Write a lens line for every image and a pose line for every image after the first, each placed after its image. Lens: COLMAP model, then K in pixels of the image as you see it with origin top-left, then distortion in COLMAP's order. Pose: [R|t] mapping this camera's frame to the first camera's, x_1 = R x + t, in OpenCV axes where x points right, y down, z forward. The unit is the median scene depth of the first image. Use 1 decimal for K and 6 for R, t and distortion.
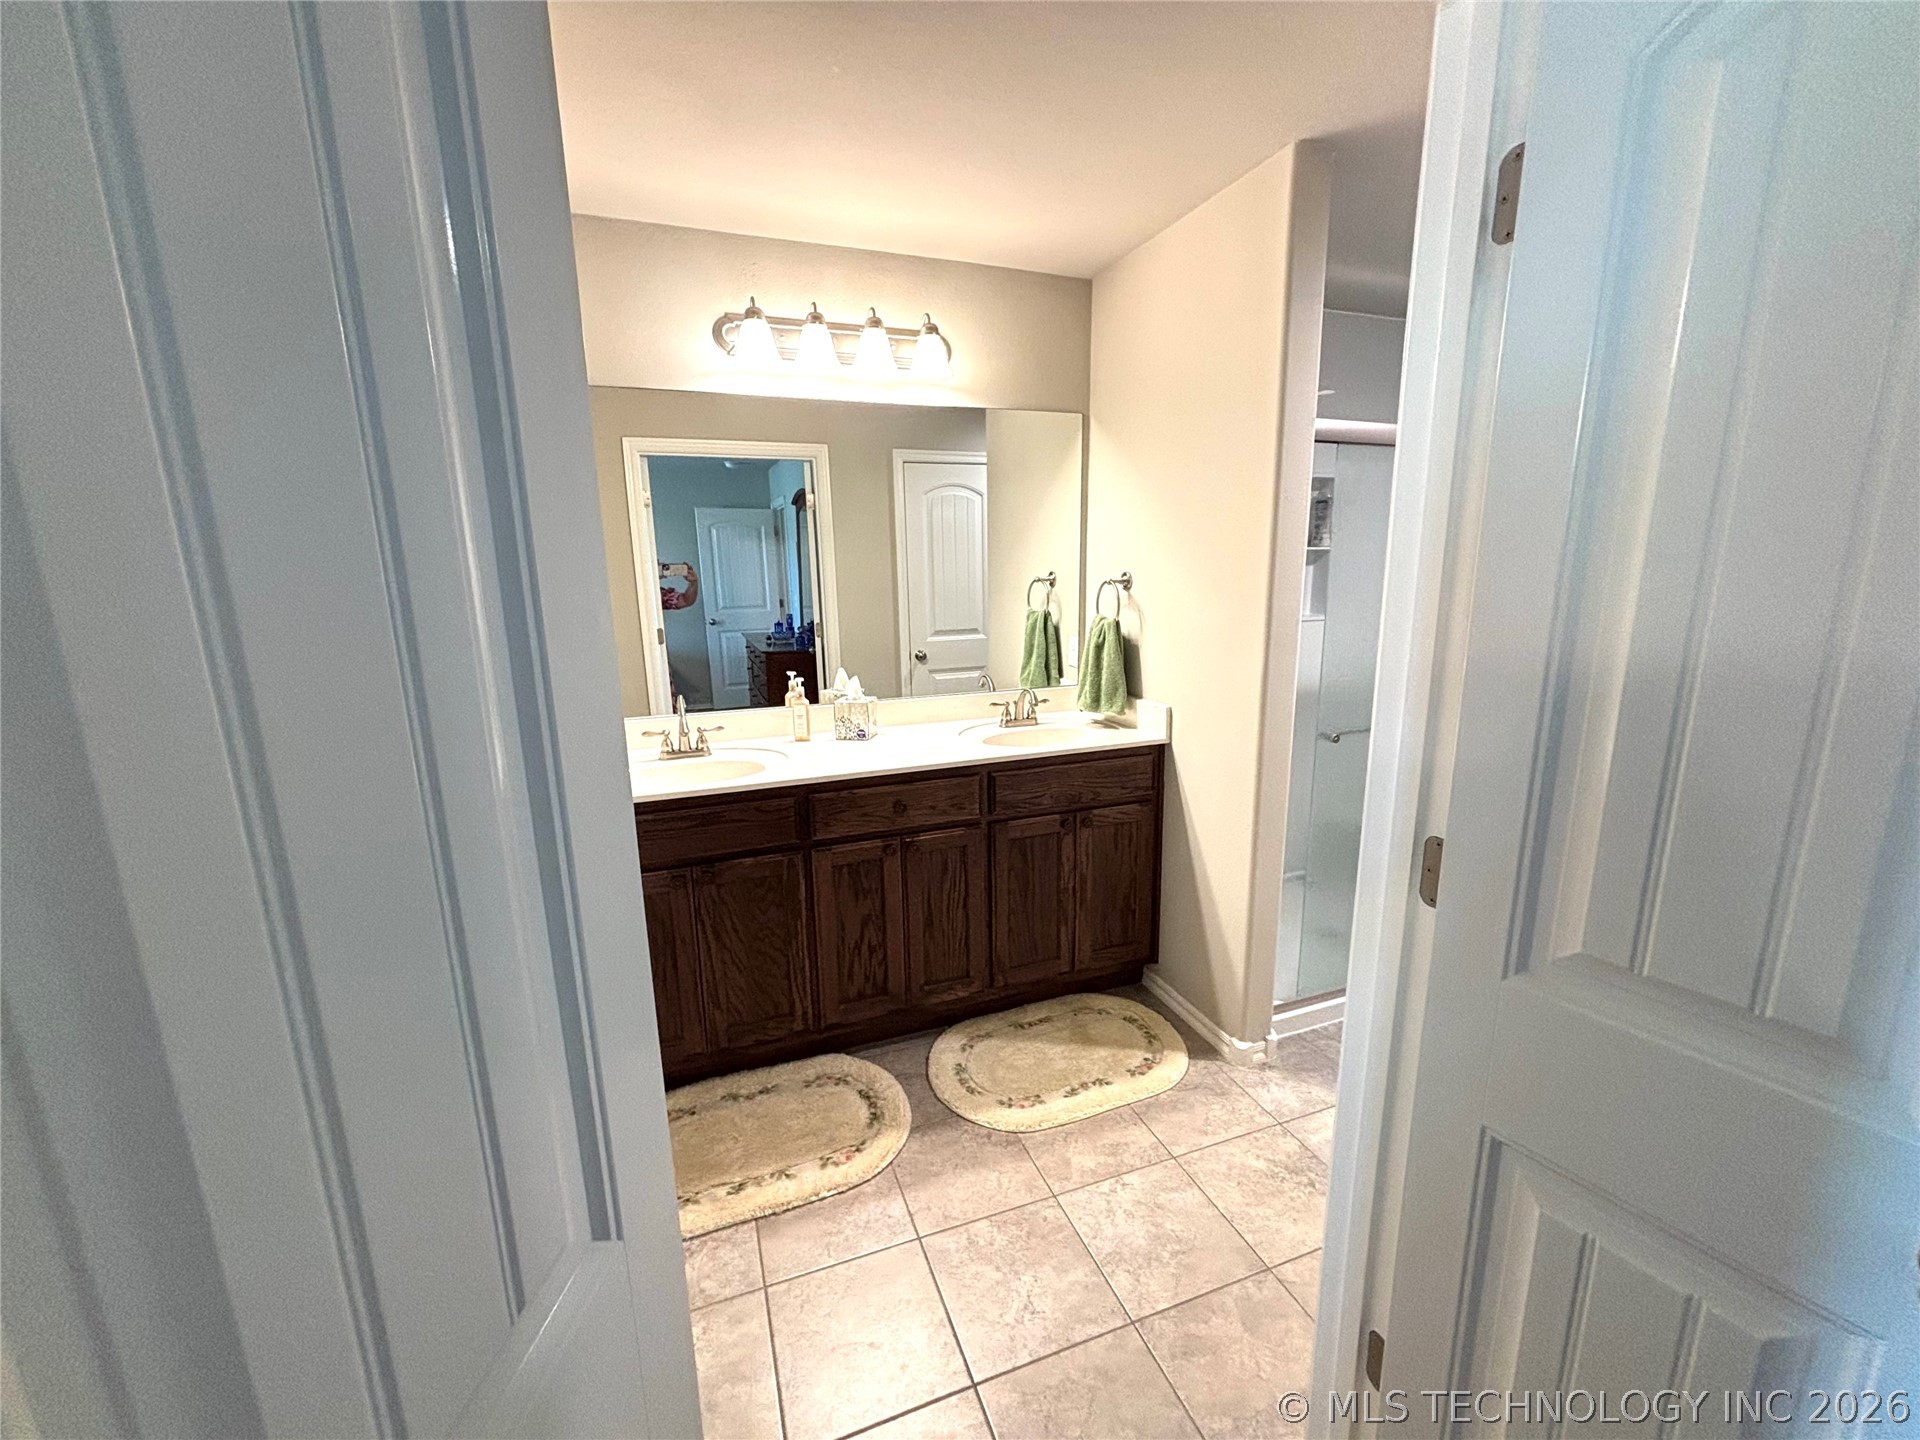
lens RADIAL K [[772.1, 0, 951.5], [0, 772.1, 722.6], [0, 0, 1]] dist [0.002630, -0.000398]
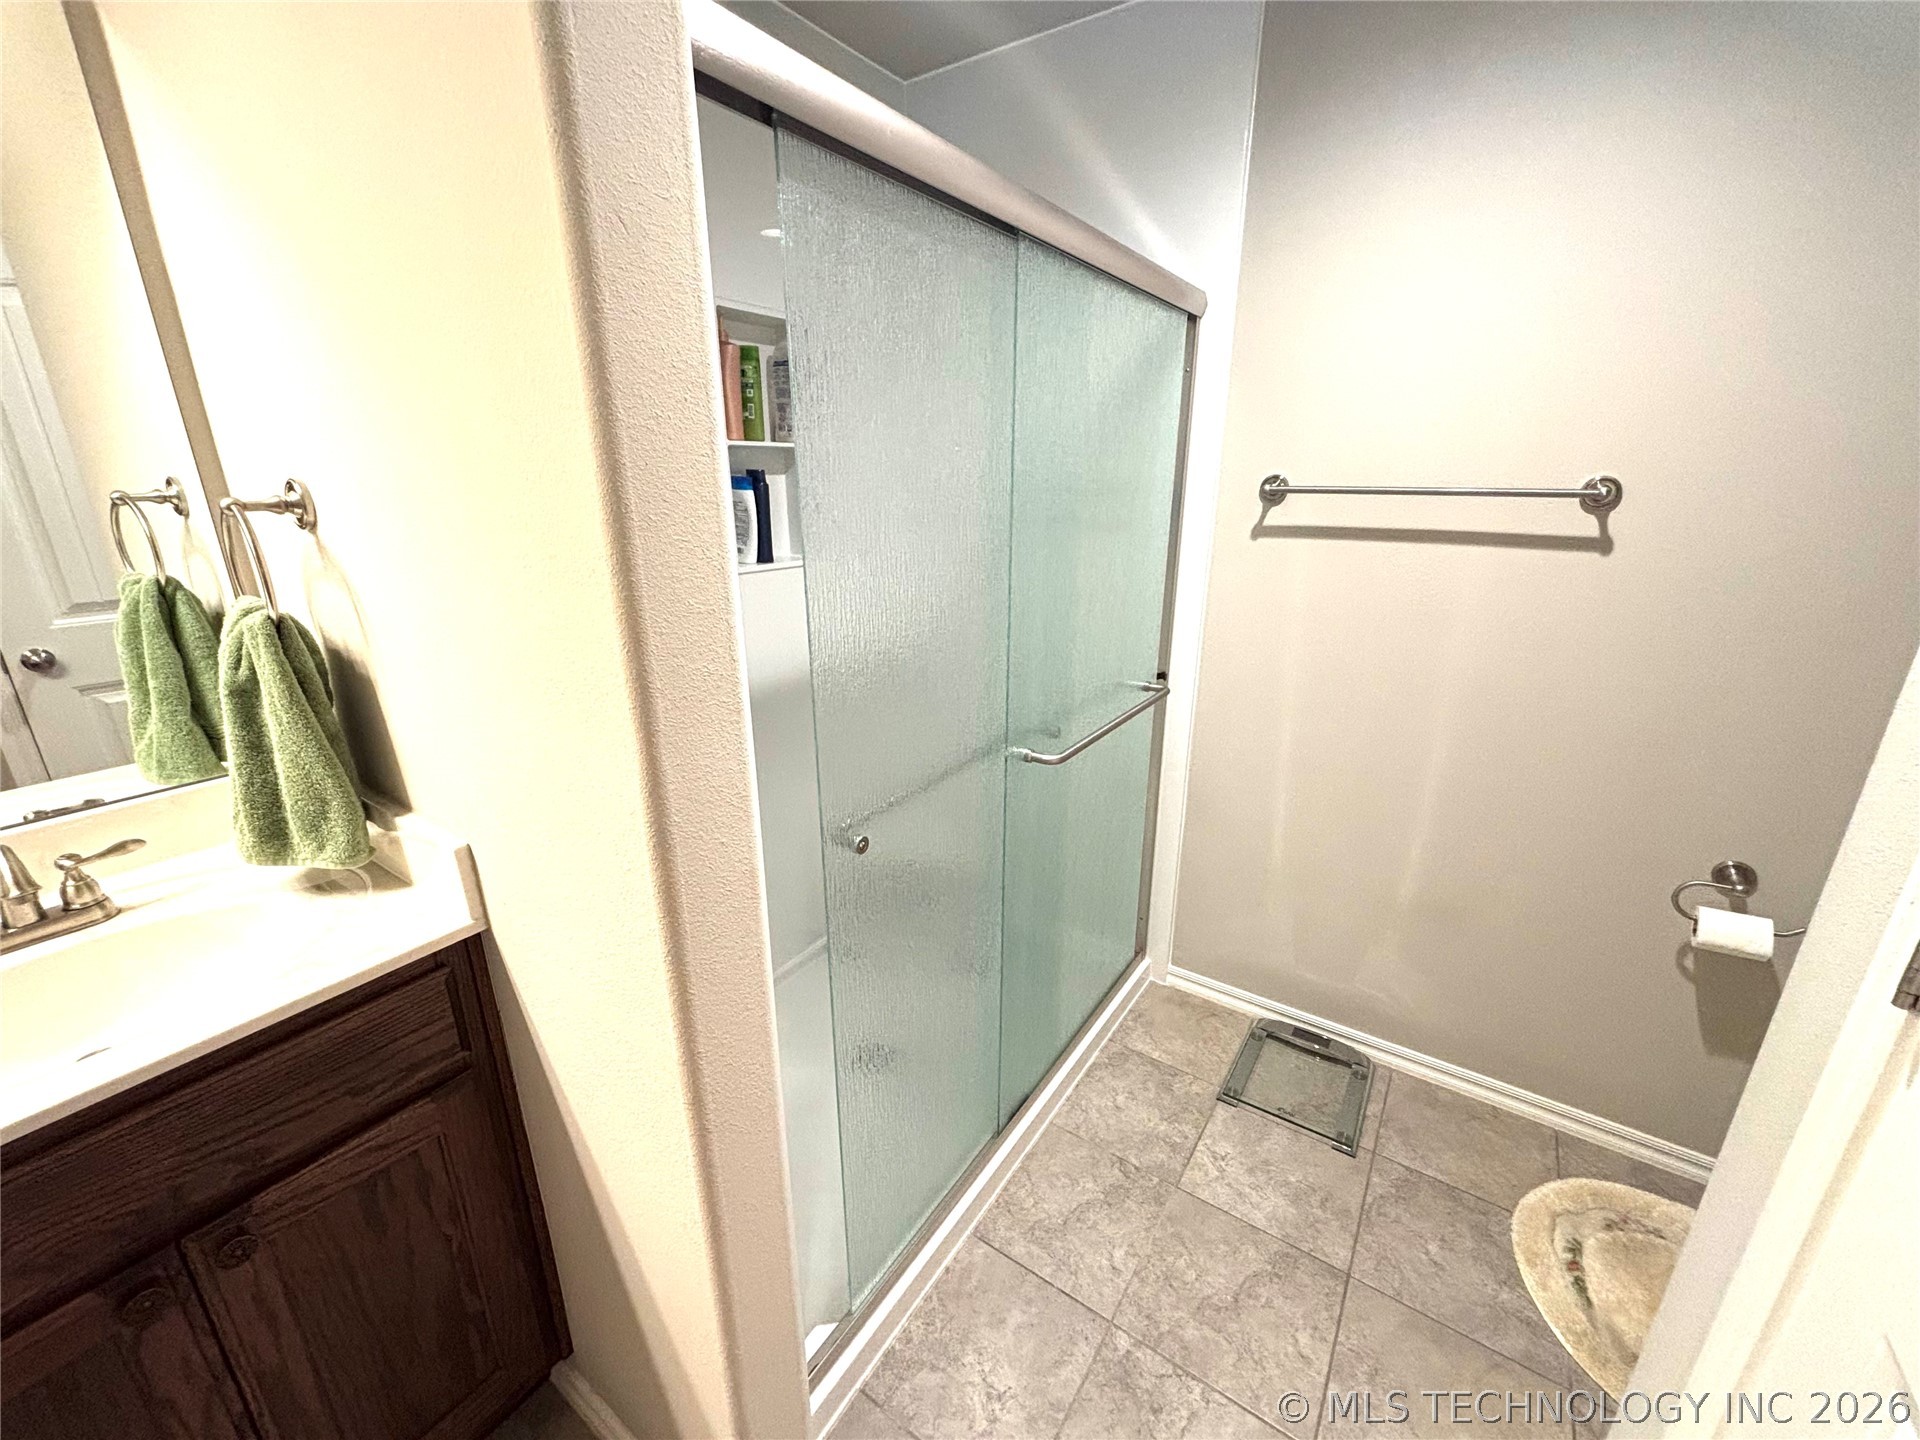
lens RADIAL K [[772.1, 0, 953.6], [0, 772.1, 724.2], [0, 0, 1]] dist [0.002630, -0.000398]
pose [[0.814100, -0.172622, 0.554475, 0.273071], [0.108808, 0.983231, 0.146350, -0.106099], [-0.570440, -0.058812, 0.819231, 0.543478]]
